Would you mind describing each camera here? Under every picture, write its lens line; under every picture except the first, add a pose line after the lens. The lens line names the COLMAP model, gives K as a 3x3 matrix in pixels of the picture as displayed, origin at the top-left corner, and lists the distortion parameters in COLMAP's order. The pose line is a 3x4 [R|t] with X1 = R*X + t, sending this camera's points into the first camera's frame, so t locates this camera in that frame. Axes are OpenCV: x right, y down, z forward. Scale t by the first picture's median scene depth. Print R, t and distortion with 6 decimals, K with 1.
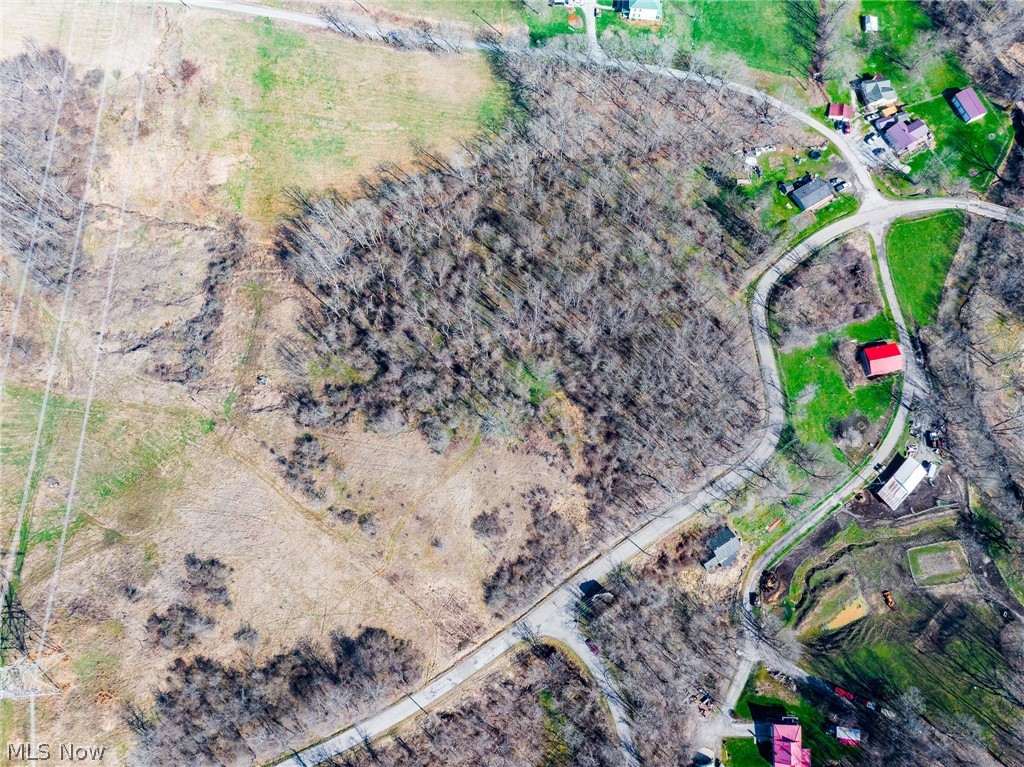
lens RADIAL K [[721.2, 0, 521.3], [0, 721.2, 379.0], [0, 0, 1]] dist [-0.053996, 0.026099]
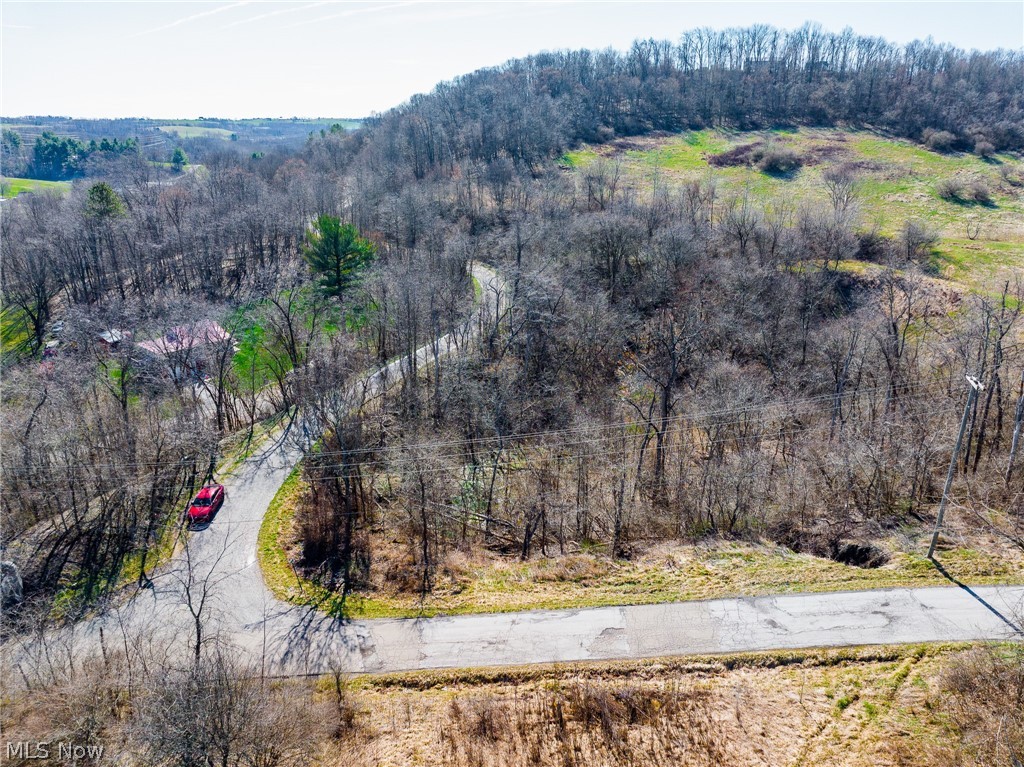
lens RADIAL K [[721.2, 0, 516.1], [0, 721.2, 383.2], [0, 0, 1]] dist [-0.053996, 0.026099]
pose [[-0.791504, -0.203048, 0.576448, -0.127247], [0.594627, -0.037925, 0.803107, 0.214439], [-0.141207, 0.978434, 0.150756, 0.832784]]
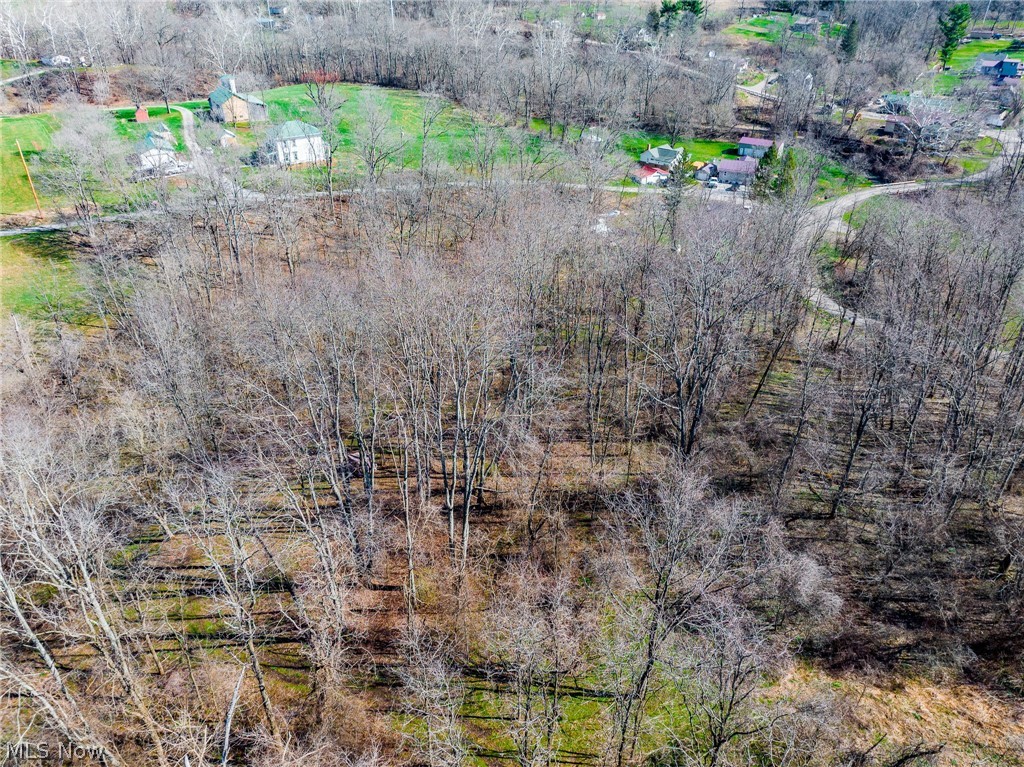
lens RADIAL K [[721.2, 0, 515.5], [0, 721.2, 383.7], [0, 0, 1]] dist [-0.053996, 0.026099]
pose [[0.797543, -0.307719, 0.518878, -0.063067], [0.584023, 0.609334, -0.536311, 0.029686], [-0.151137, 0.730768, 0.665685, 0.849335]]
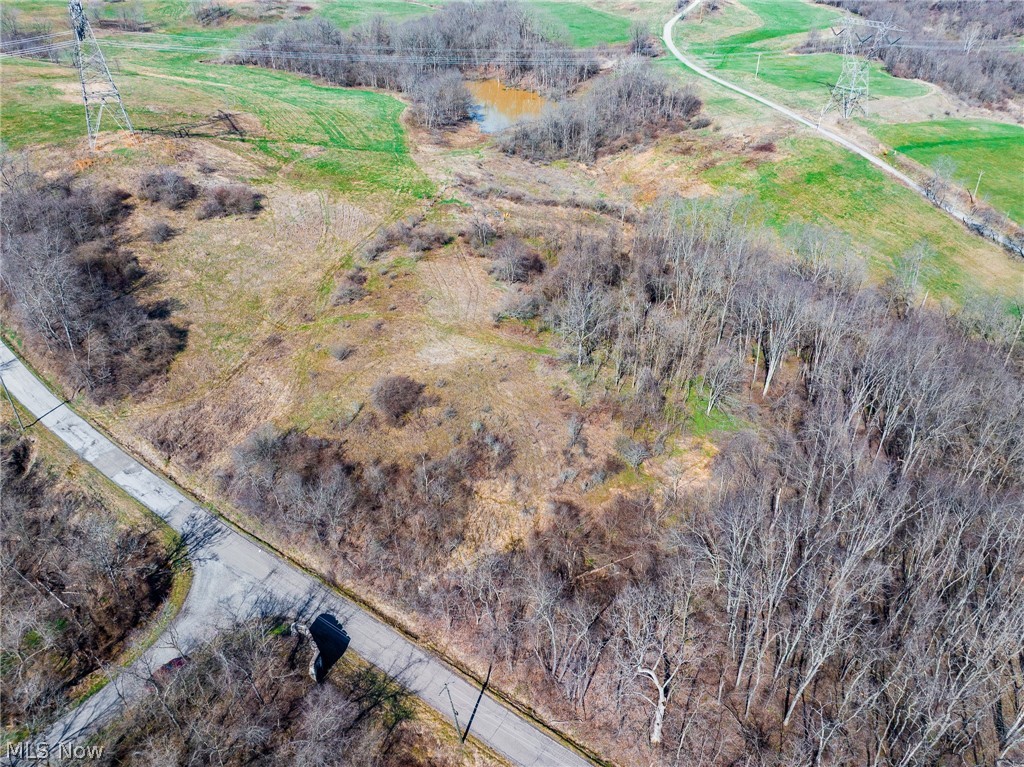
lens RADIAL K [[721.2, 0, 516.3], [0, 721.2, 376.9], [0, 0, 1]] dist [-0.053996, 0.026099]
pose [[0.393928, 0.499804, -0.771374, 0.343595], [-0.894904, 0.400015, -0.197827, 0.210801], [0.209686, 0.768235, 0.604853, 0.653745]]
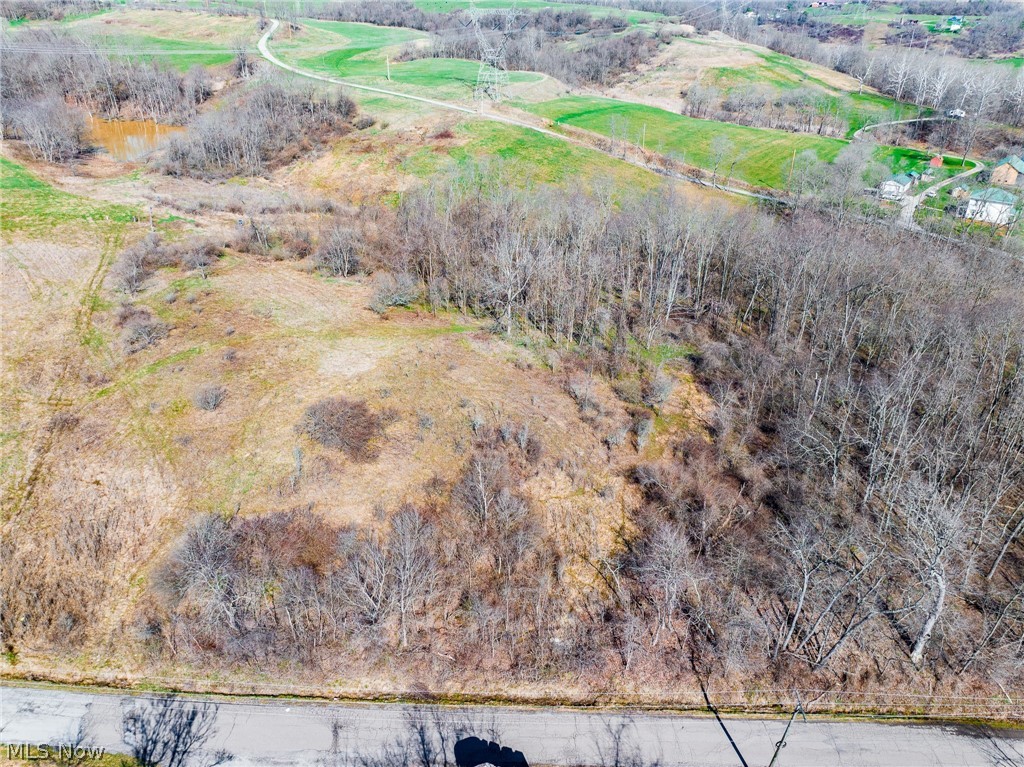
lens RADIAL K [[721.2, 0, 516.4], [0, 721.2, 381.2], [0, 0, 1]] dist [-0.053996, 0.026099]
pose [[0.844124, 0.273679, -0.461035, 0.169958], [-0.524544, 0.599497, -0.604531, 0.337297], [0.110942, 0.752133, 0.649606, 0.712354]]
